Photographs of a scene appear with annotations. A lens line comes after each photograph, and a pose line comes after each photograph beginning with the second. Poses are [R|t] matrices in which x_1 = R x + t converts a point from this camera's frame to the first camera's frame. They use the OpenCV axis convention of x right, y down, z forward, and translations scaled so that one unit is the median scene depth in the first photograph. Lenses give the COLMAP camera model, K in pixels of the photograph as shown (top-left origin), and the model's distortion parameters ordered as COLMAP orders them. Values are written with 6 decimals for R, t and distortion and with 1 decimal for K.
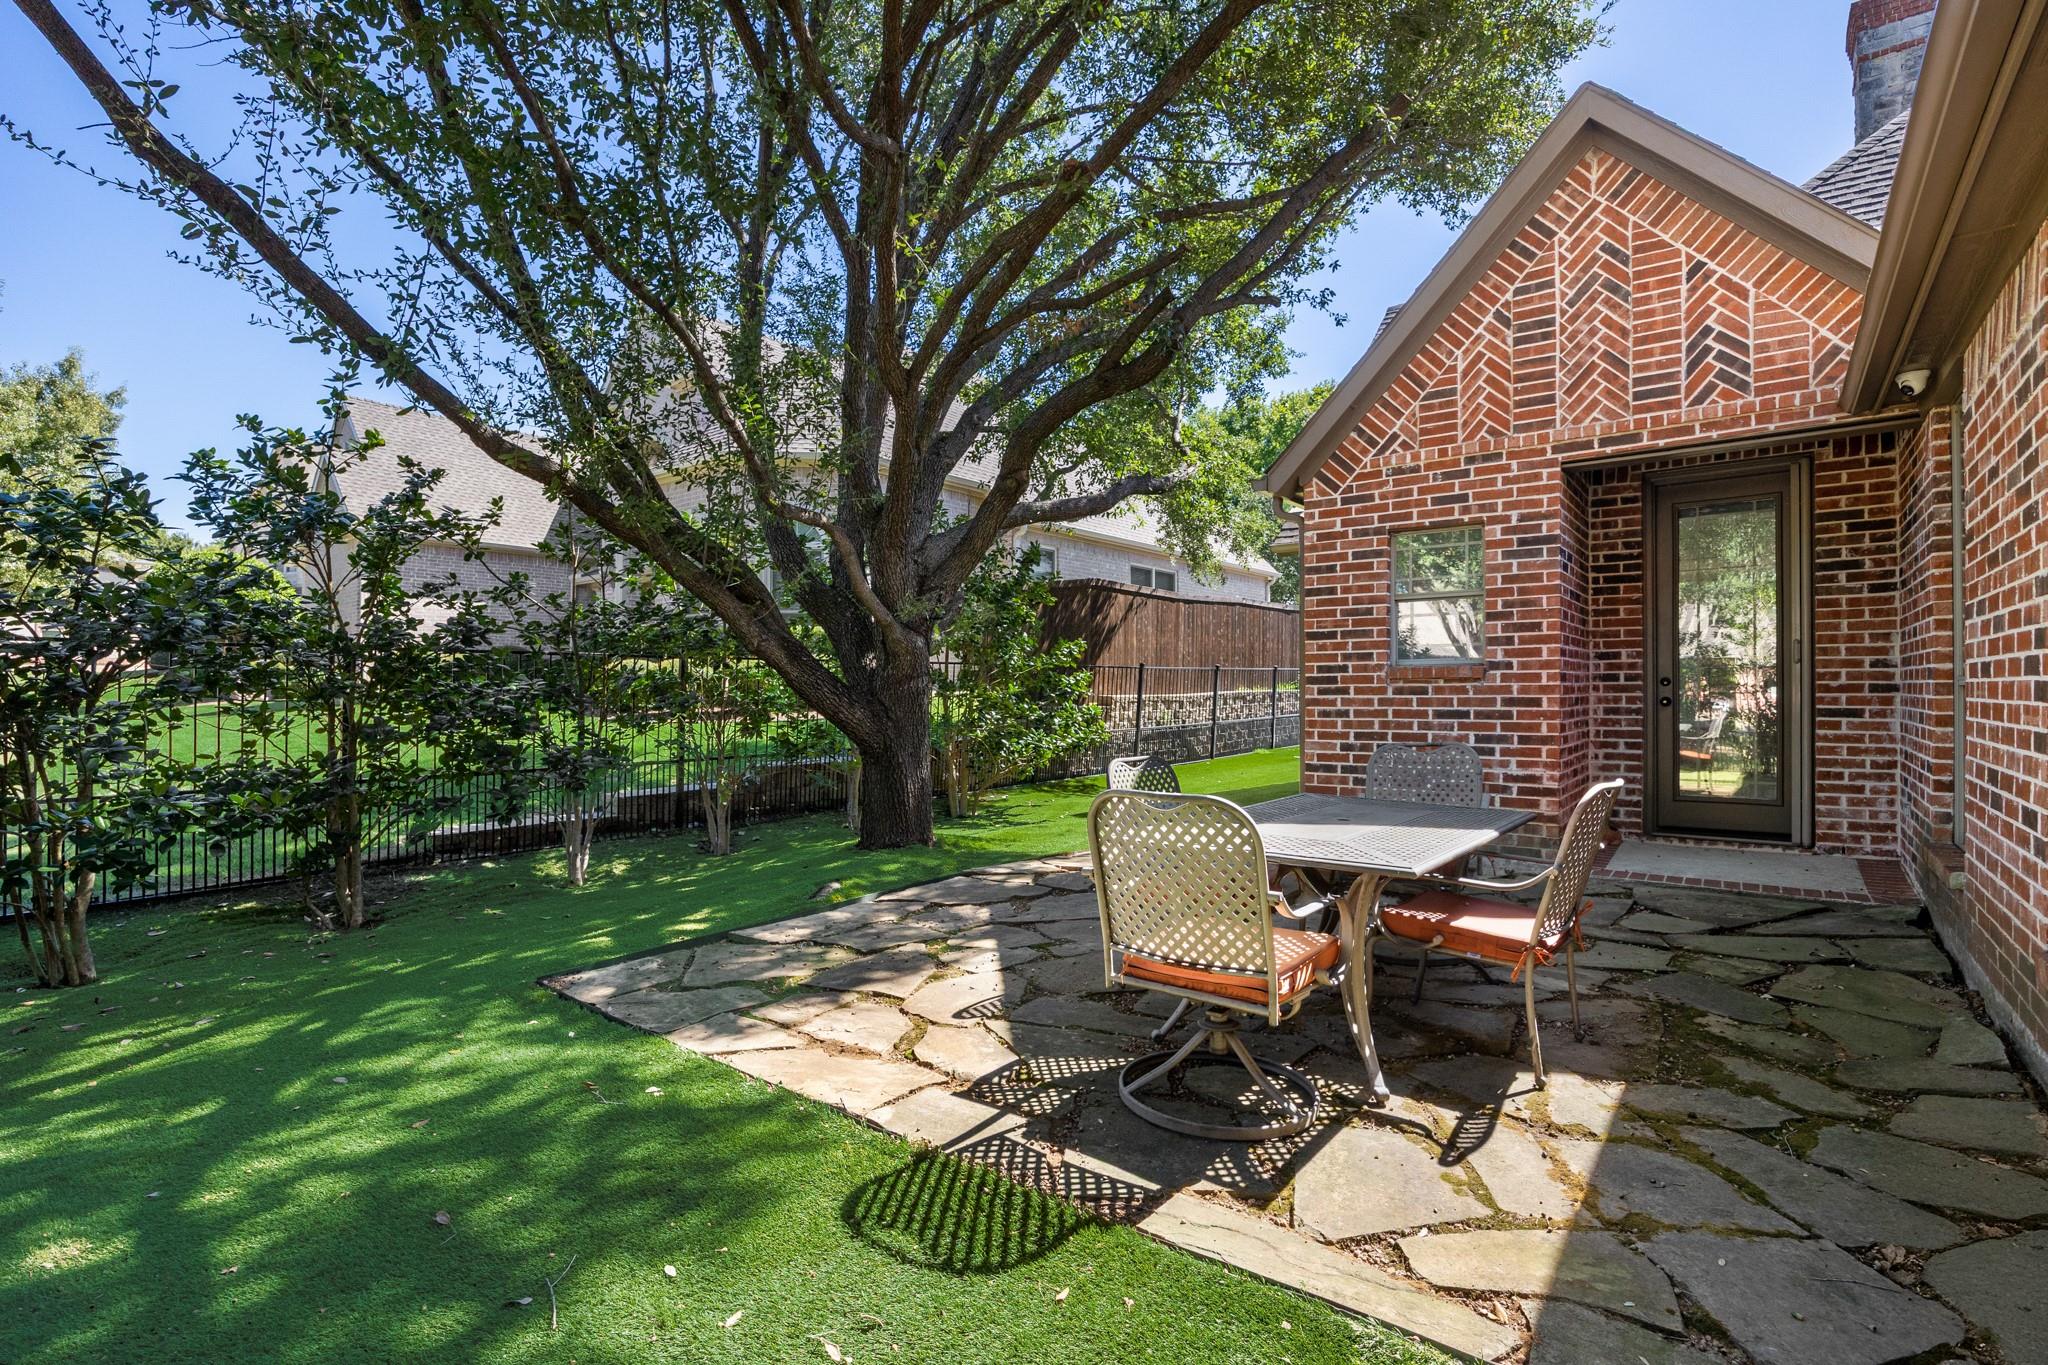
lens RADIAL K [[931.4, 0, 1024.0], [0, 931.4, 682.5], [0, 0, 1]] dist [-0.025975, 0.000135]
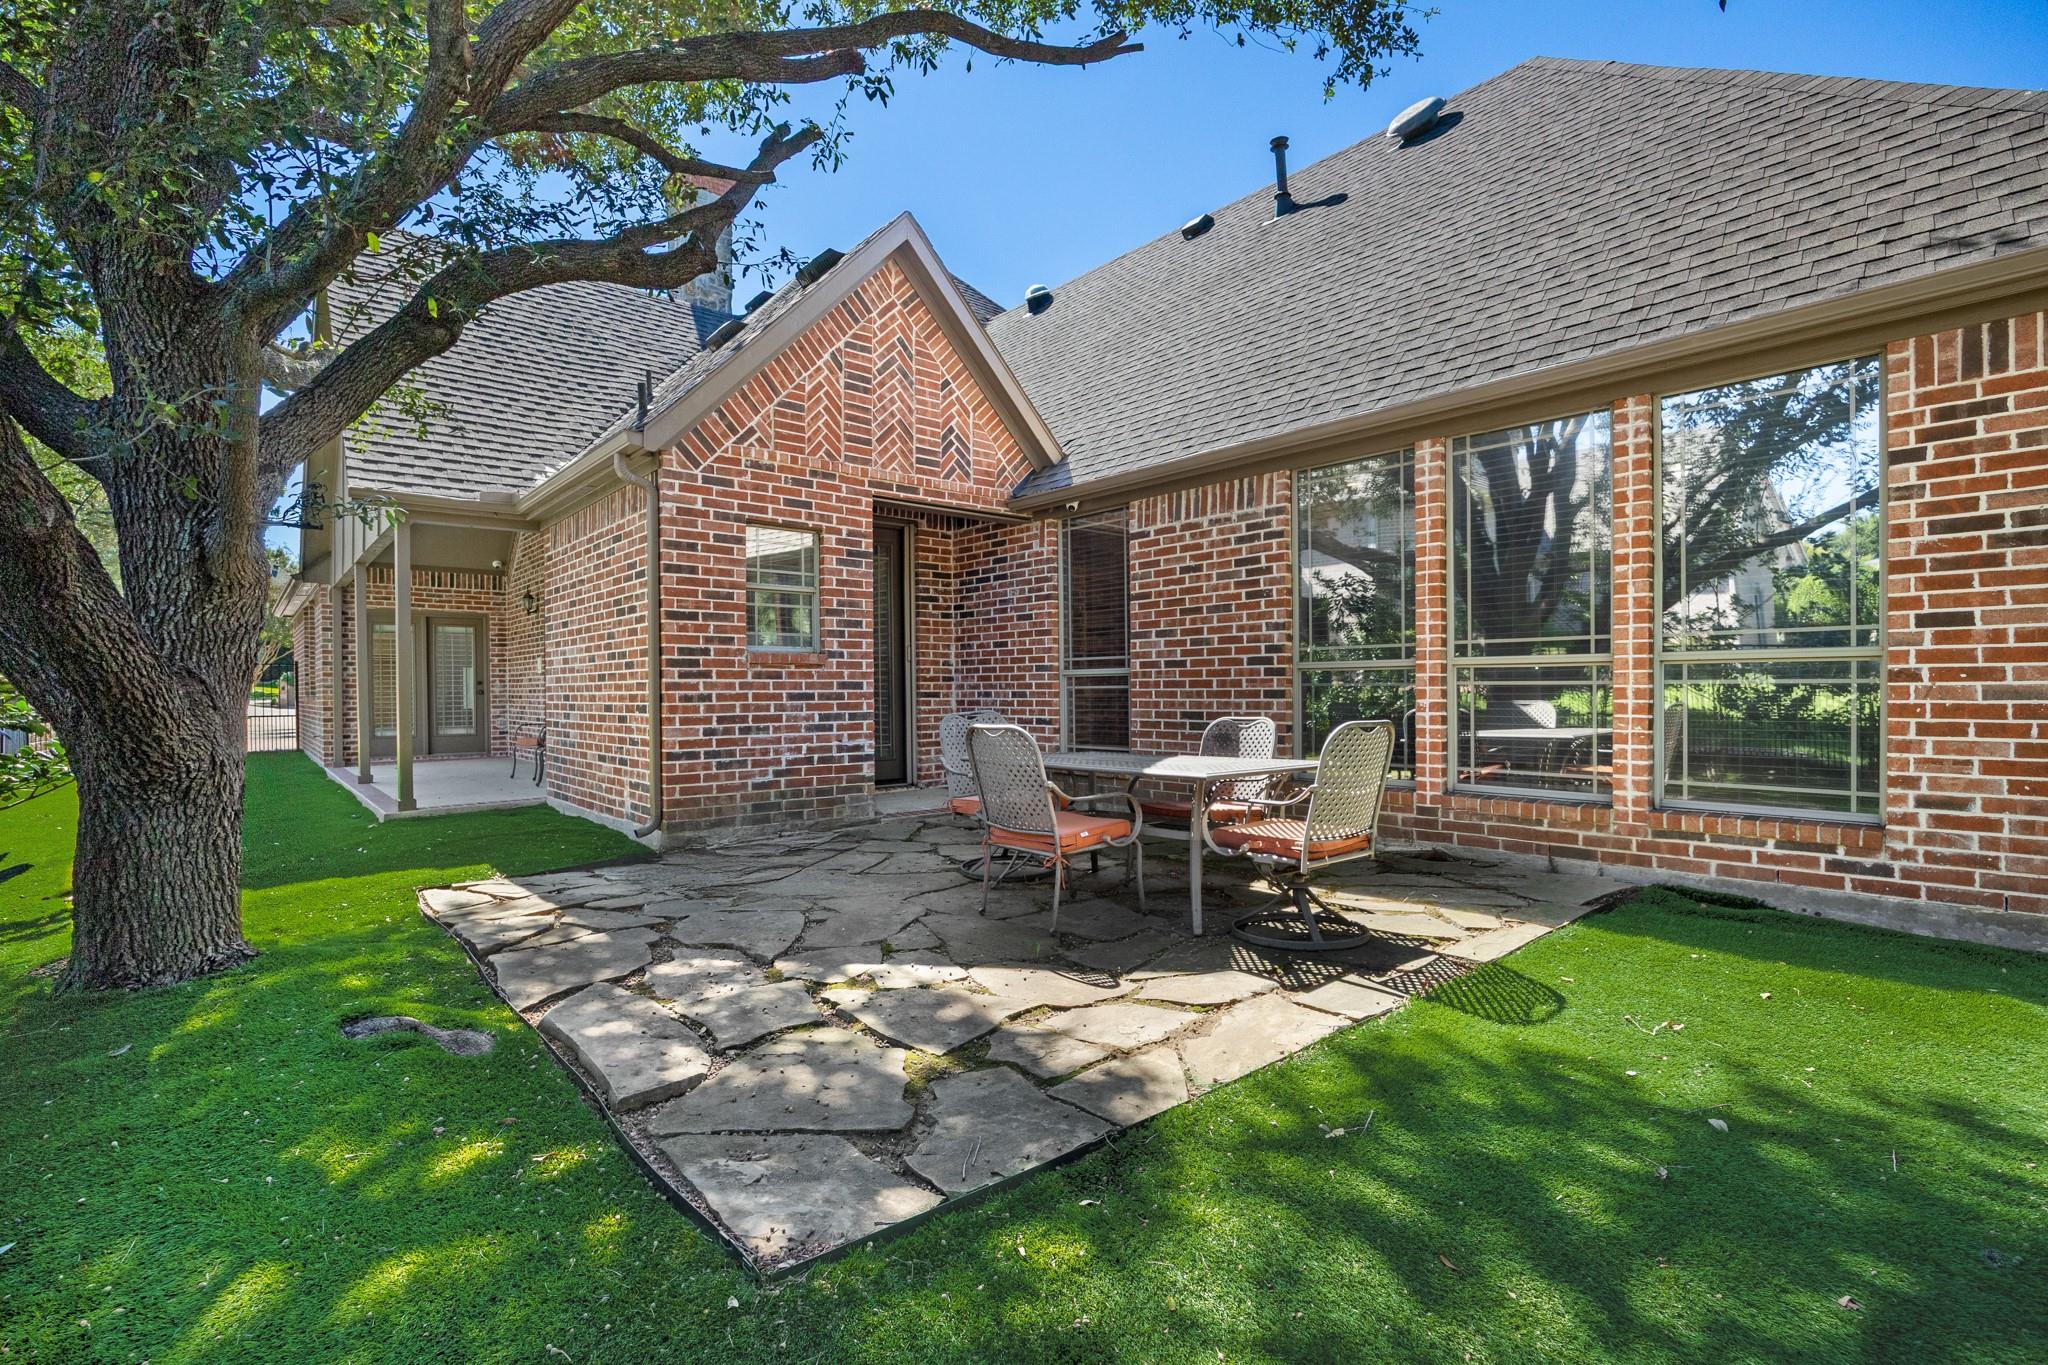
lens RADIAL K [[943.5, 0, 1026.1], [0, 943.5, 692.6], [0, 0, 1]] dist [0.000737, 0.000168]
pose [[0.186174, 0.003484, 0.982511, -0.652820], [-0.002299, 0.999993, -0.003111, 0.035000], [-0.982514, -0.001680, 0.186180, 0.560091]]
